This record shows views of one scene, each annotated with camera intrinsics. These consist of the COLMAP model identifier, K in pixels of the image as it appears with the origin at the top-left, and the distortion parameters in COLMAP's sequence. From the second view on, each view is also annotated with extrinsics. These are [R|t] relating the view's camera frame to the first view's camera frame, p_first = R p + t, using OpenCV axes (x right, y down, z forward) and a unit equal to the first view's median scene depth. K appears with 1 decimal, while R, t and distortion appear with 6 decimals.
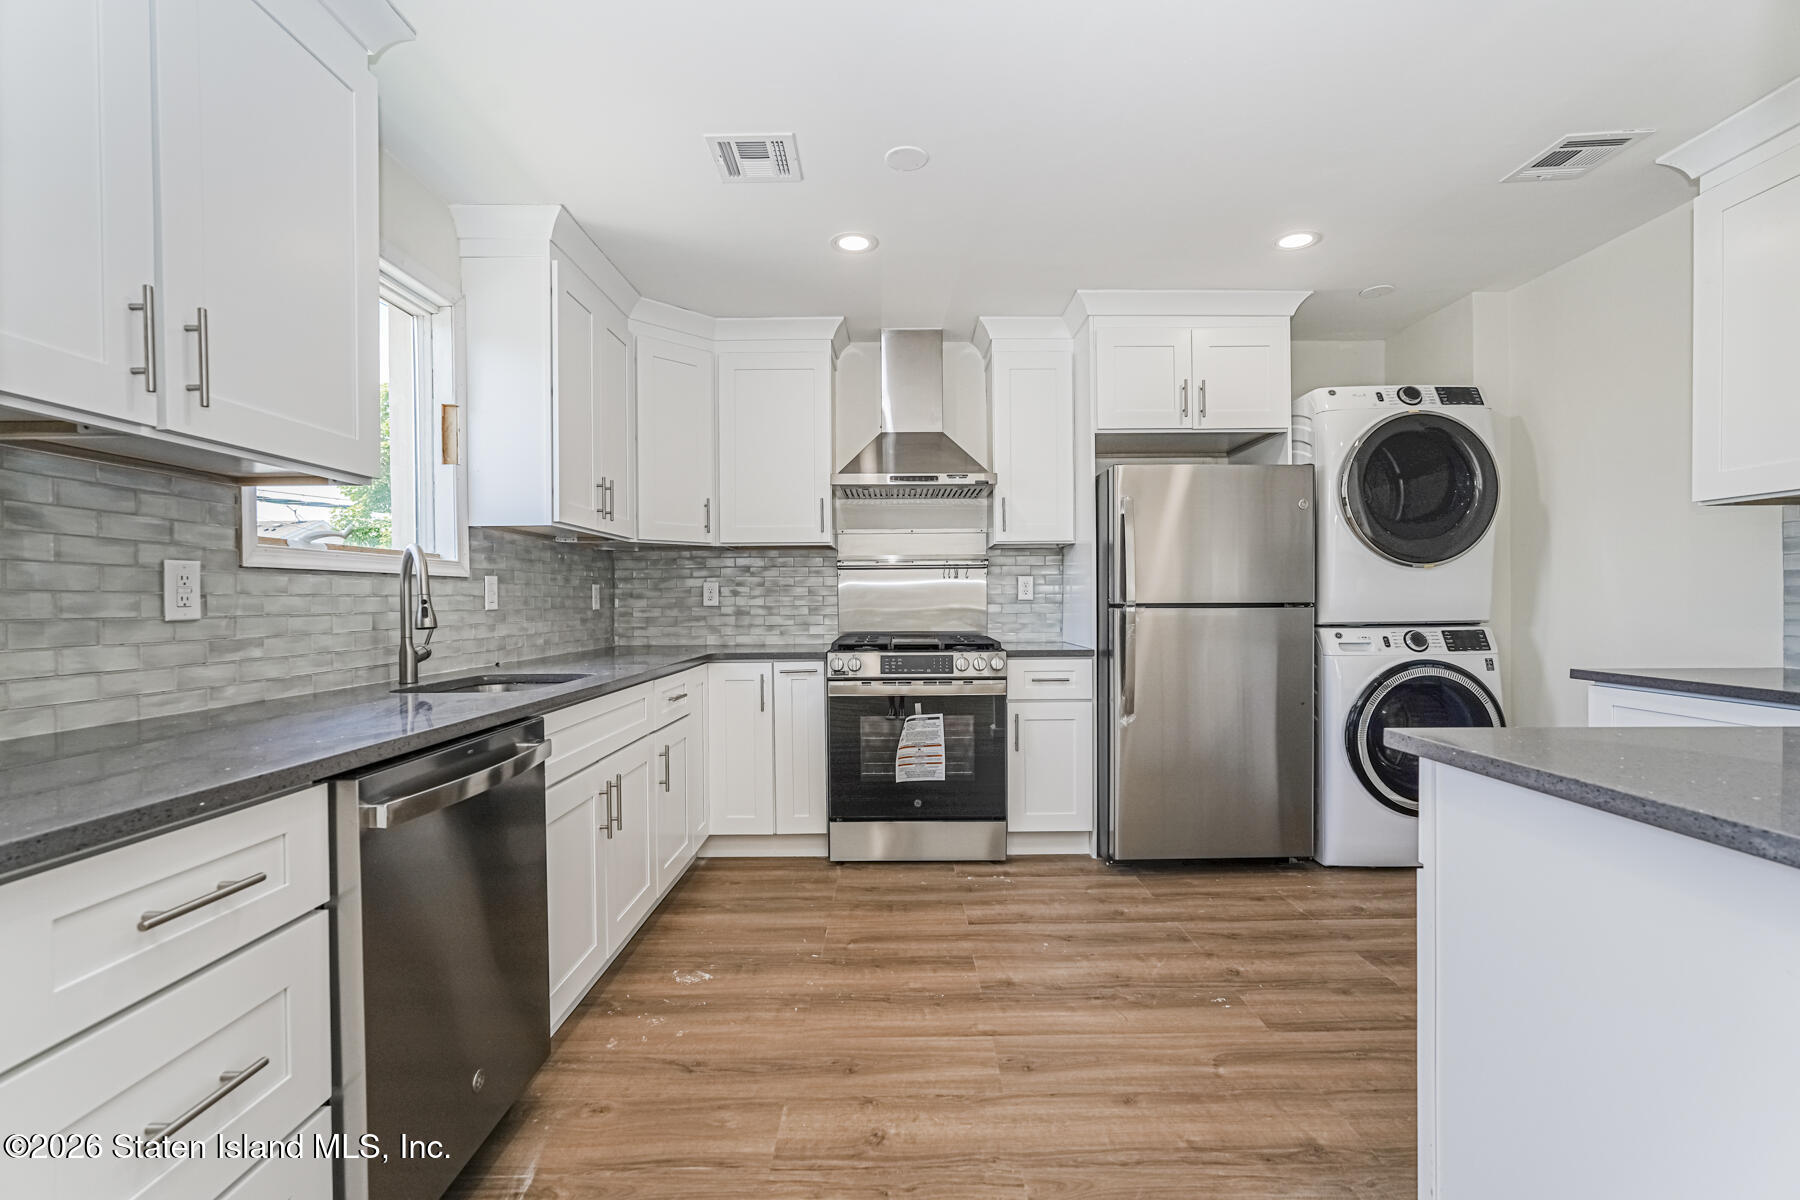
lens RADIAL K [[795.2, 0, 901.3], [0, 795.2, 606.4], [0, 0, 1]] dist [-0.020675, 0.010899]
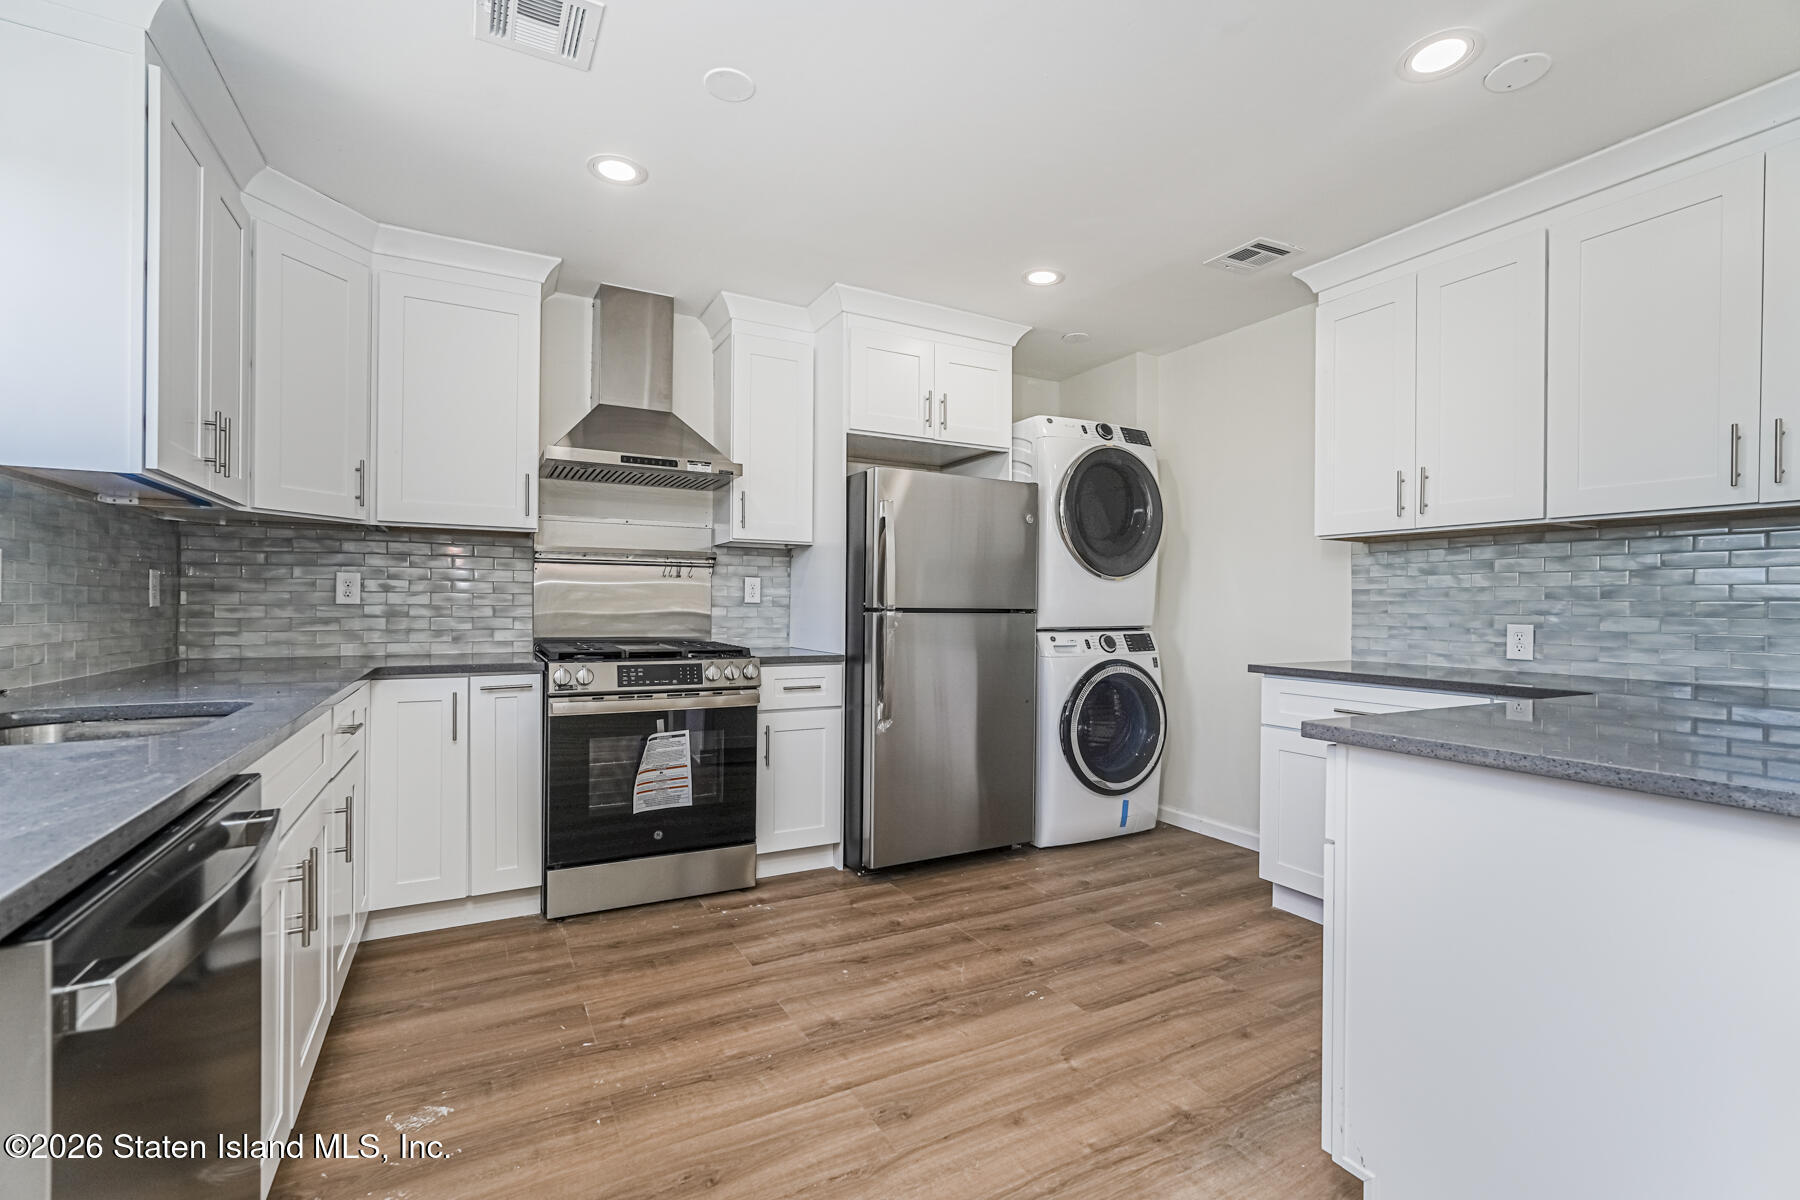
lens RADIAL K [[795.2, 0, 901.3], [0, 795.2, 606.4], [0, 0, 1]] dist [-0.020675, 0.010899]
pose [[0.879761, 0.013901, 0.475213, -0.161671], [-0.010753, 0.999899, -0.009344, 0.003540], [-0.475295, 0.003110, 0.879821, 0.113205]]
